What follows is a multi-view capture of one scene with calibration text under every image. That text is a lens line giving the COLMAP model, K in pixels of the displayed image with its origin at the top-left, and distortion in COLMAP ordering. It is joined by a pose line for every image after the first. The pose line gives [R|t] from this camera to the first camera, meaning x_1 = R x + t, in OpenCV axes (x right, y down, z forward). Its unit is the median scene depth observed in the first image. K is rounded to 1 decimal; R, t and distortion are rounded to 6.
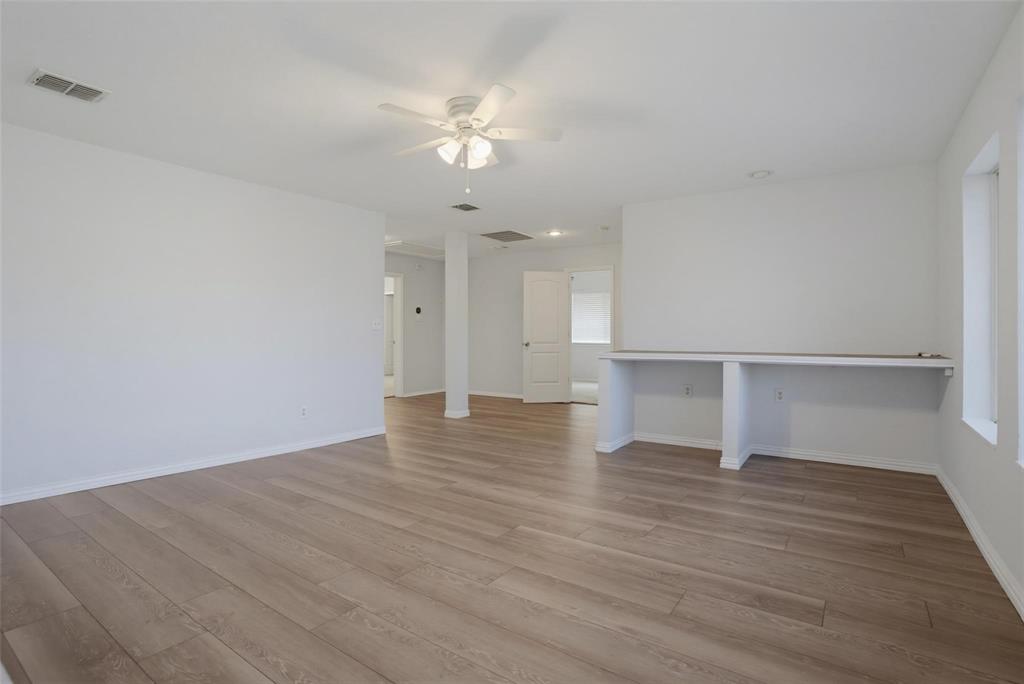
lens RADIAL K [[504.5, 0, 509.9], [0, 504.5, 332.4], [0, 0, 1]] dist [-0.071011, 0.022852]
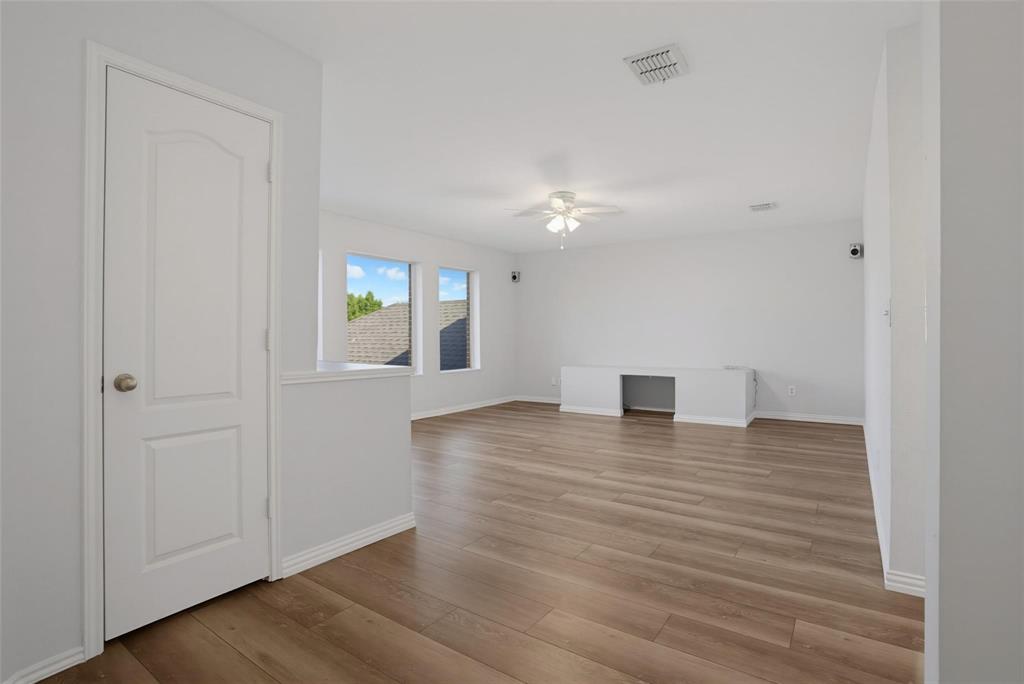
lens RADIAL K [[504.5, 0, 509.9], [0, 504.5, 332.4], [0, 0, 1]] dist [-0.071011, 0.022852]
pose [[-1.000000, -0.000395, -0.000666, 0.058495], [-0.000388, 0.999952, -0.009743, 0.007115], [0.000670, -0.009743, -0.999952, 1.755023]]
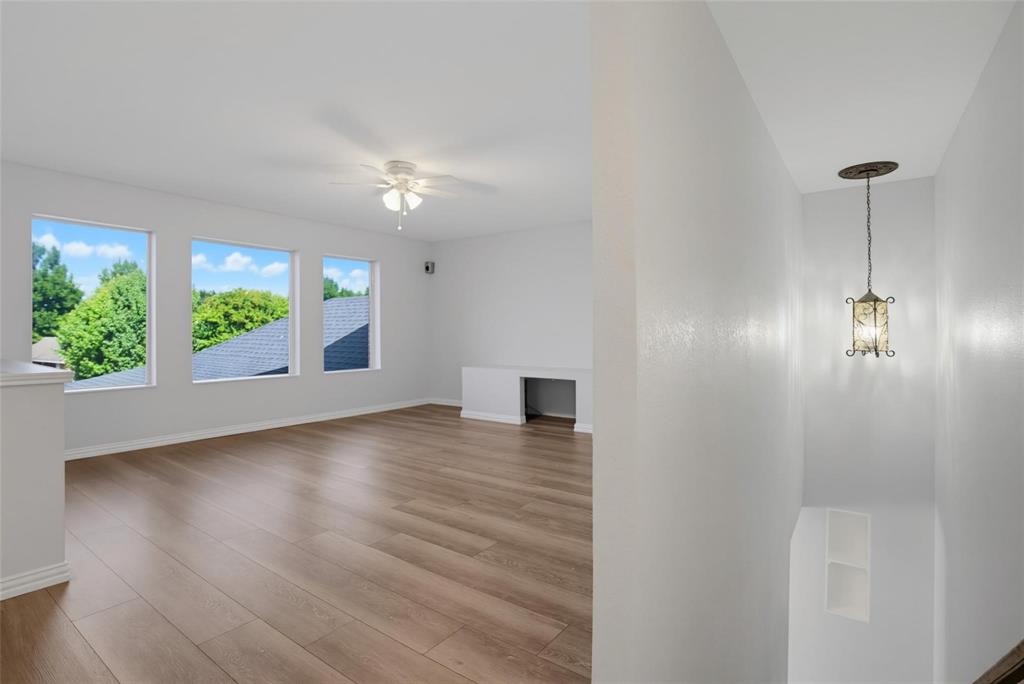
lens RADIAL K [[504.5, 0, 509.9], [0, 504.5, 332.4], [0, 0, 1]] dist [-0.071011, 0.022852]
pose [[-0.999761, -0.000232, 0.021848, -0.277536], [-0.000279, 0.999998, -0.002179, 0.004896], [-0.021848, -0.002185, -0.999759, 1.576469]]
